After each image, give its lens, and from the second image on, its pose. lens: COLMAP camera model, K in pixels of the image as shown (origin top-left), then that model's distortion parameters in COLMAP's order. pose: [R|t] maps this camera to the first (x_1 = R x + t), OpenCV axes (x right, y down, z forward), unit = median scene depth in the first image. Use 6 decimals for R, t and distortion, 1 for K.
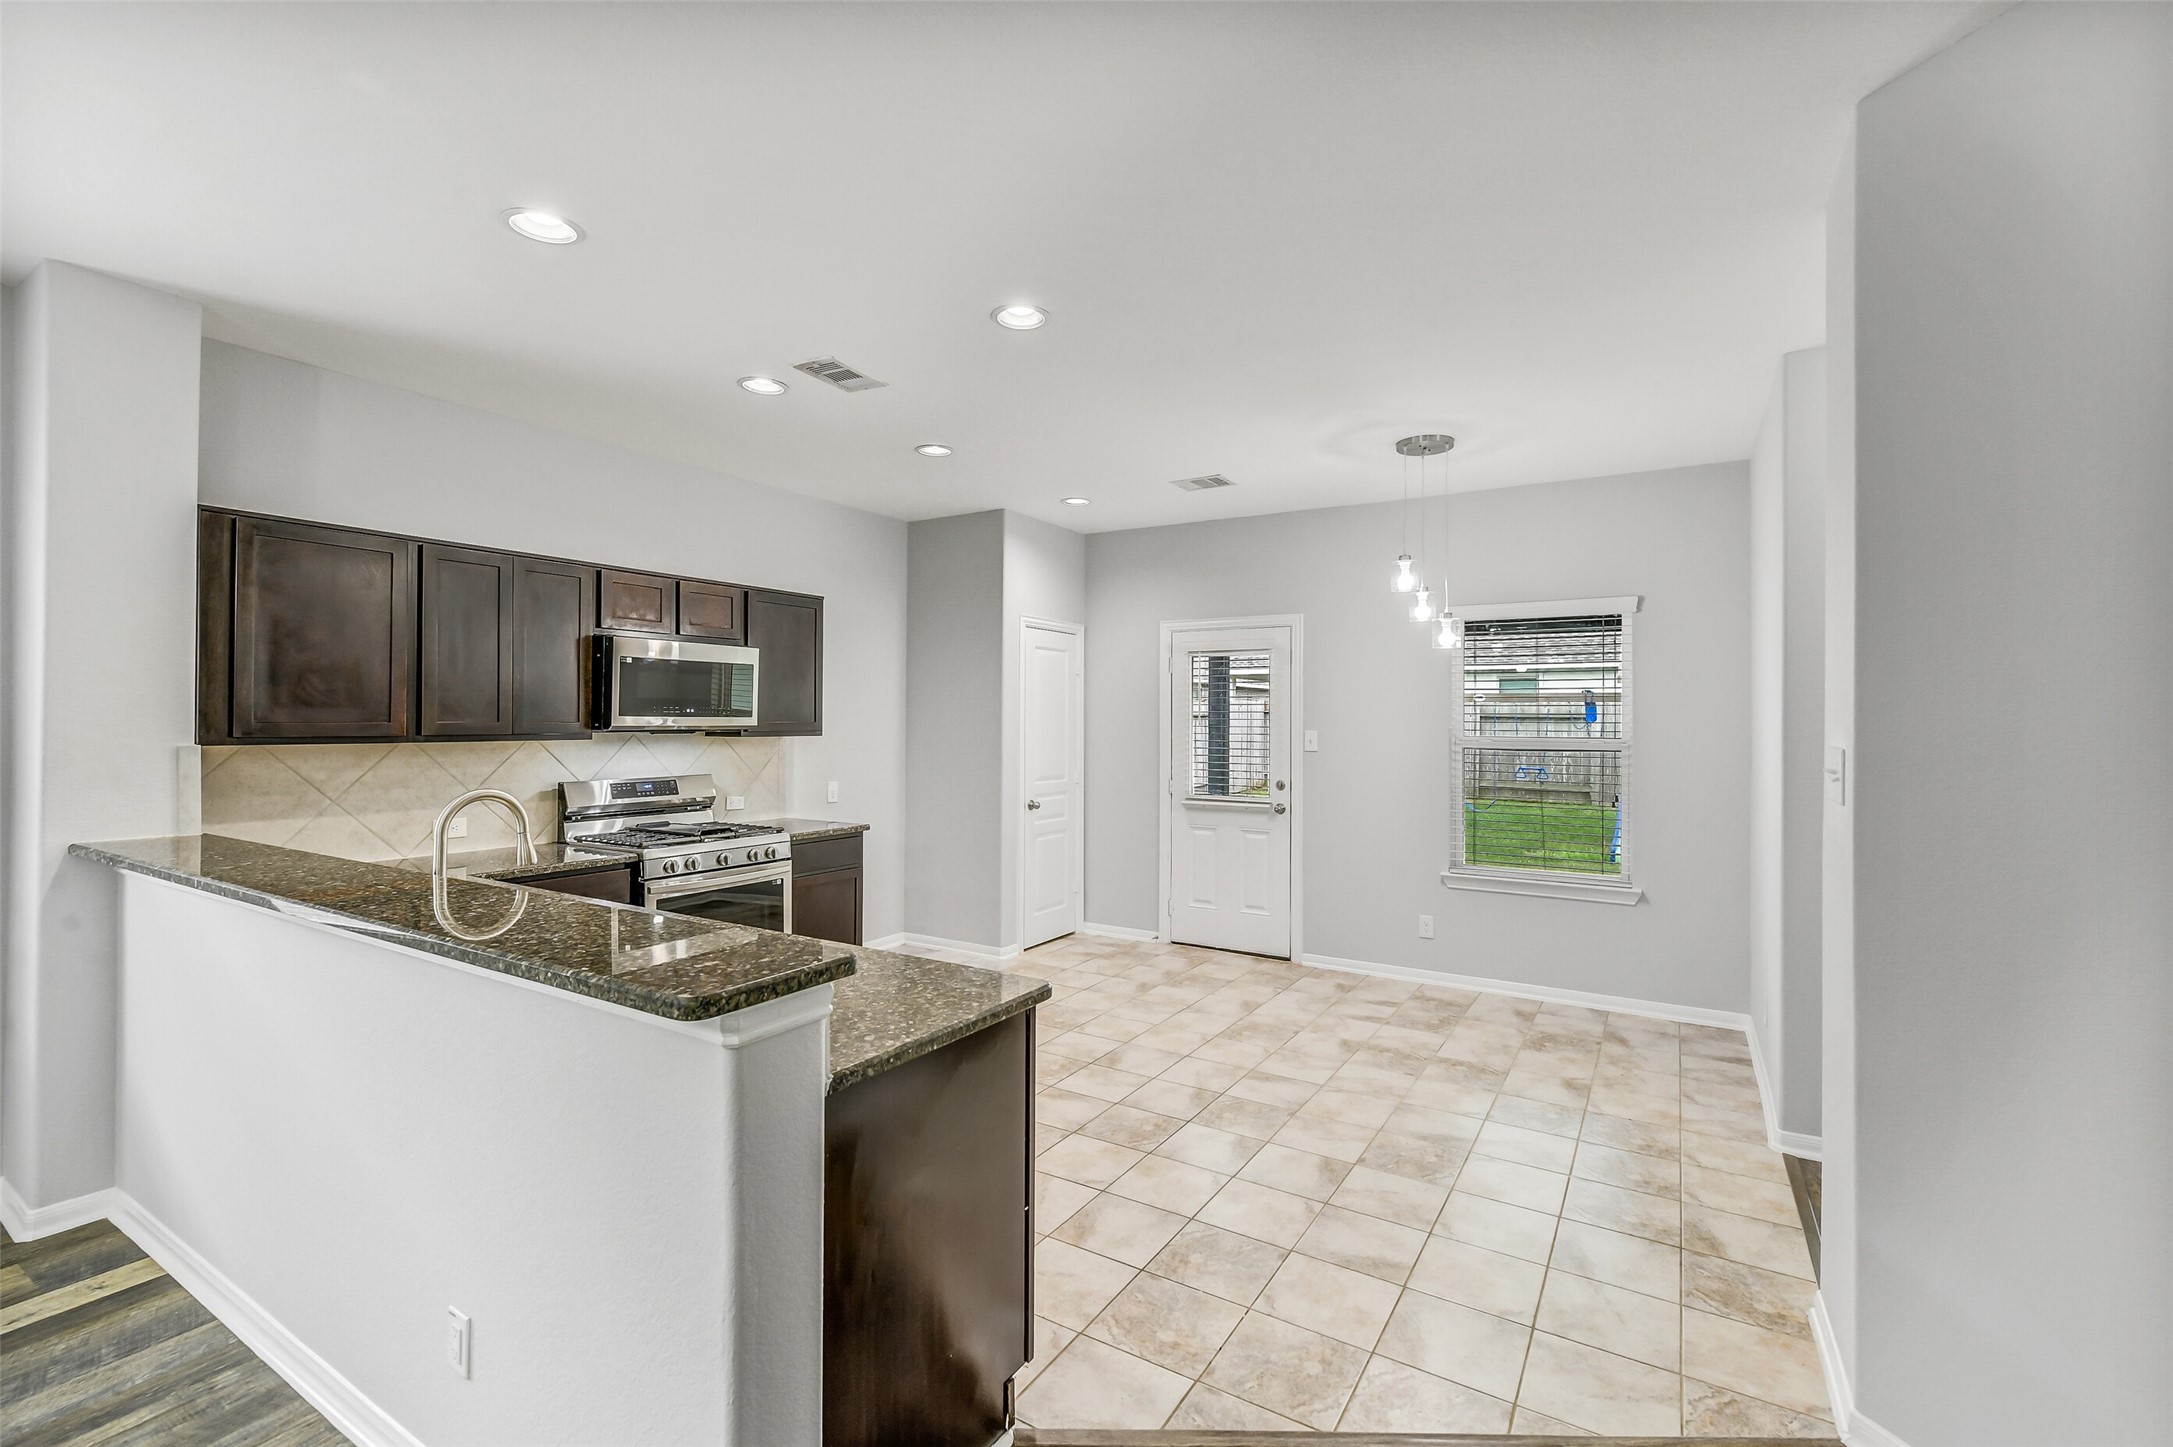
lens RADIAL K [[949.2, 0, 1102.7], [0, 949.2, 717.6], [0, 0, 1]] dist [-0.001376, -0.000298]
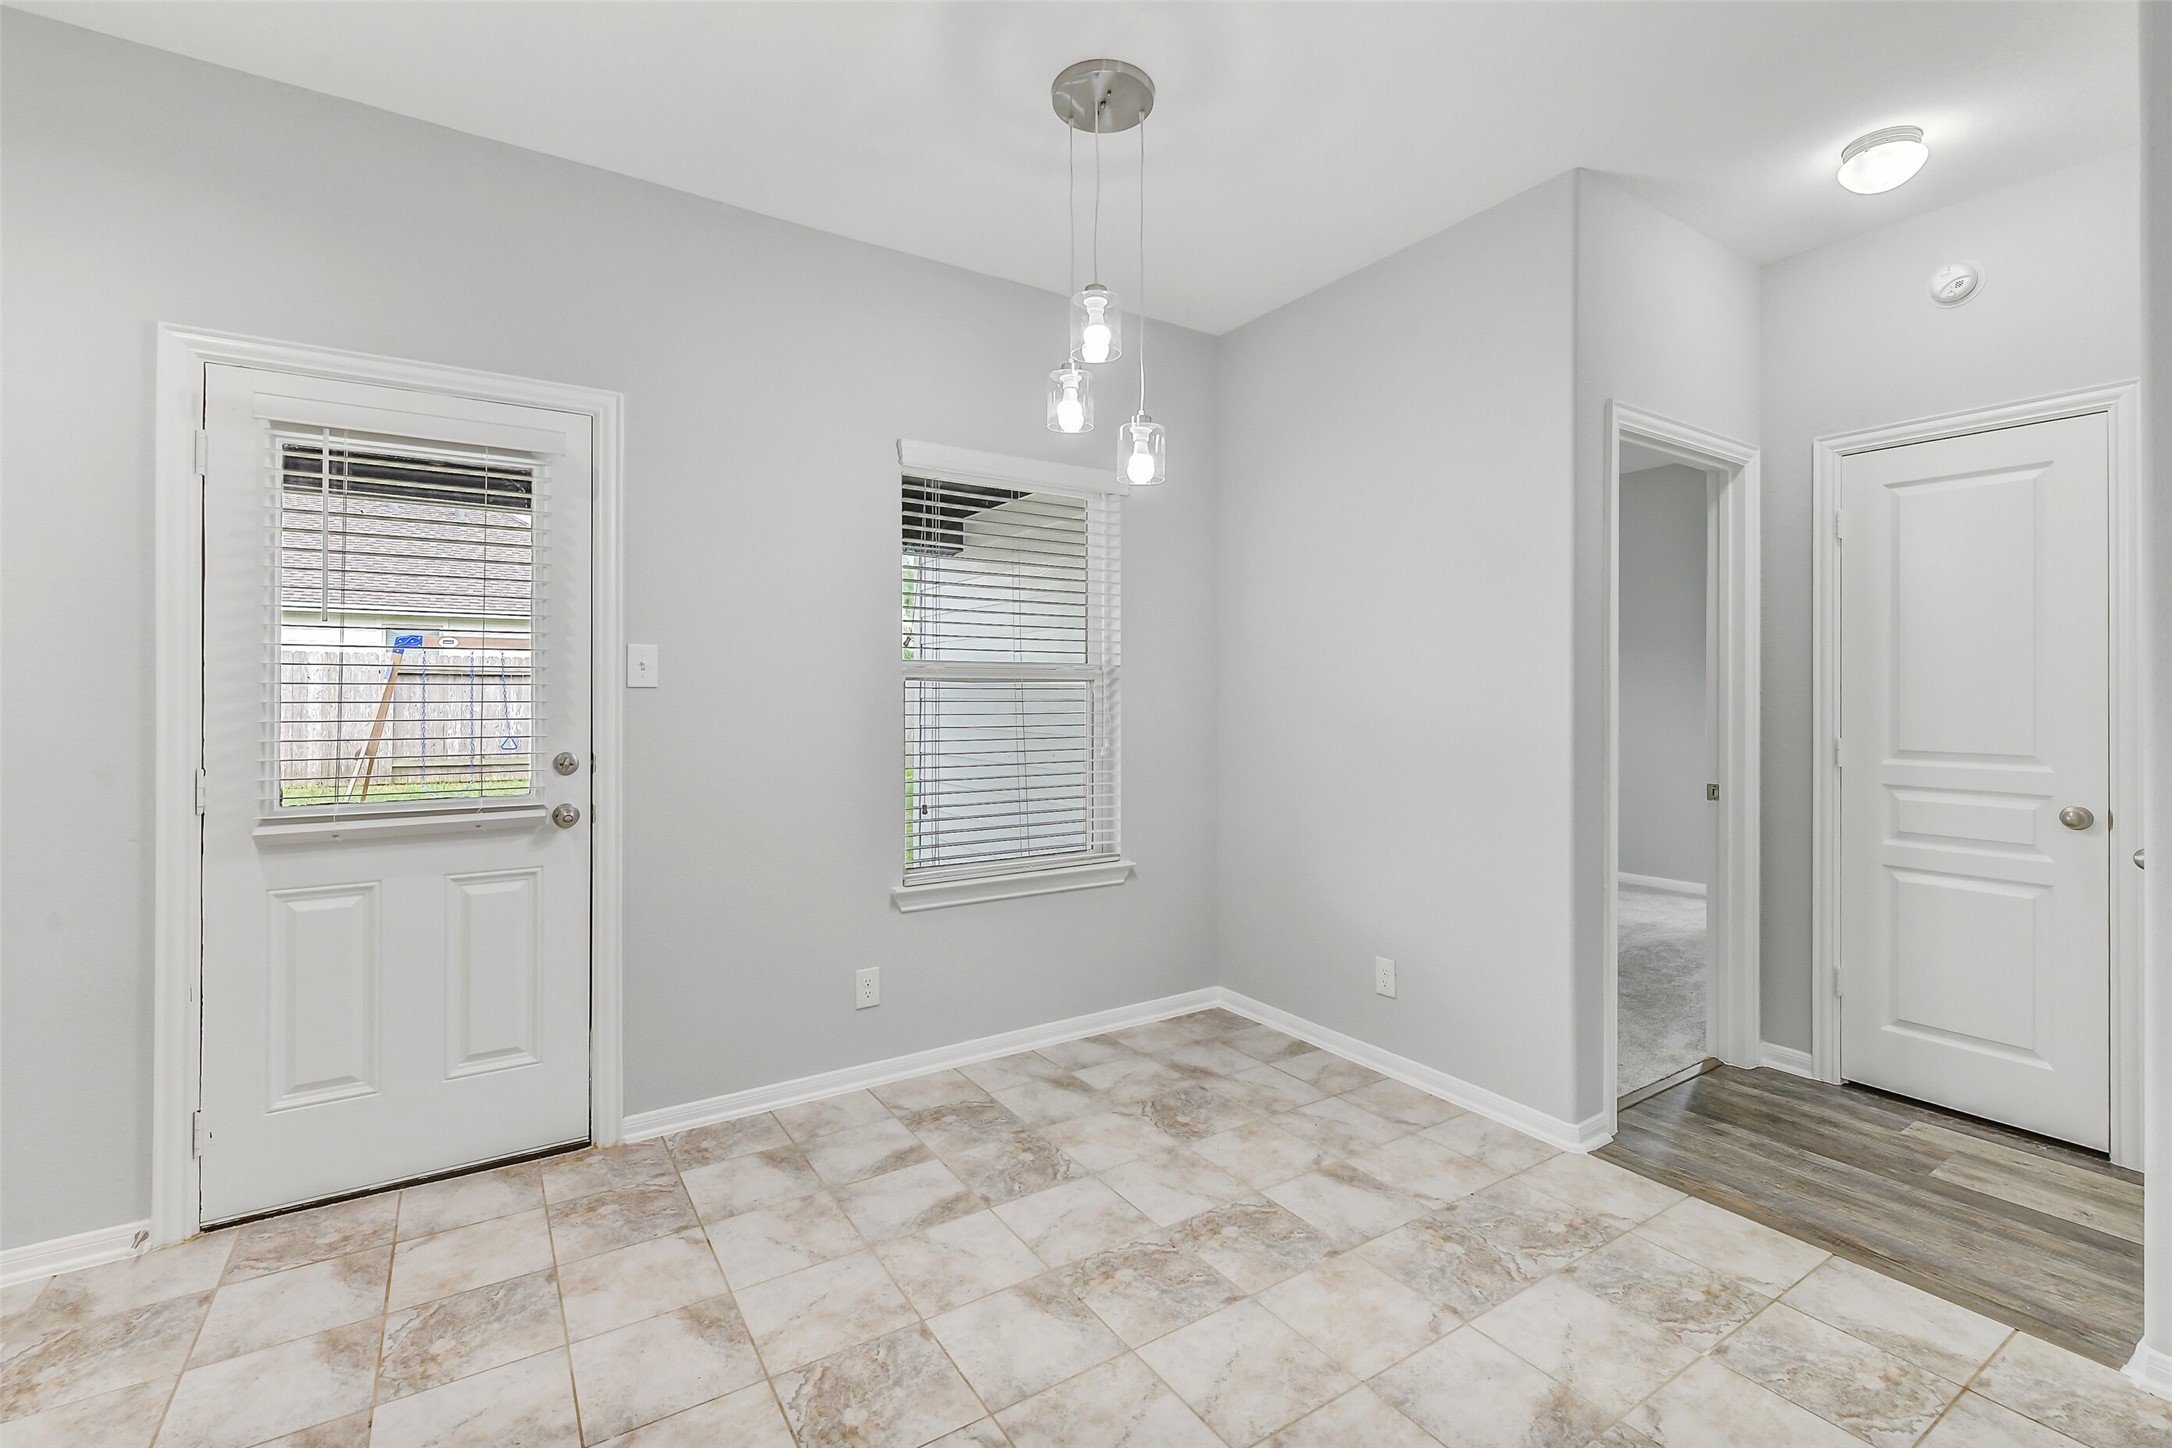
lens RADIAL K [[948.7, 0, 1076.1], [0, 948.7, 692.3], [0, 0, 1]] dist [-0.001376, -0.000298]
pose [[0.436320, -0.004683, 0.899779, -0.137885], [0.001289, 0.999989, 0.004580, 0.044181], [-0.899790, -0.000839, 0.436321, 0.727172]]
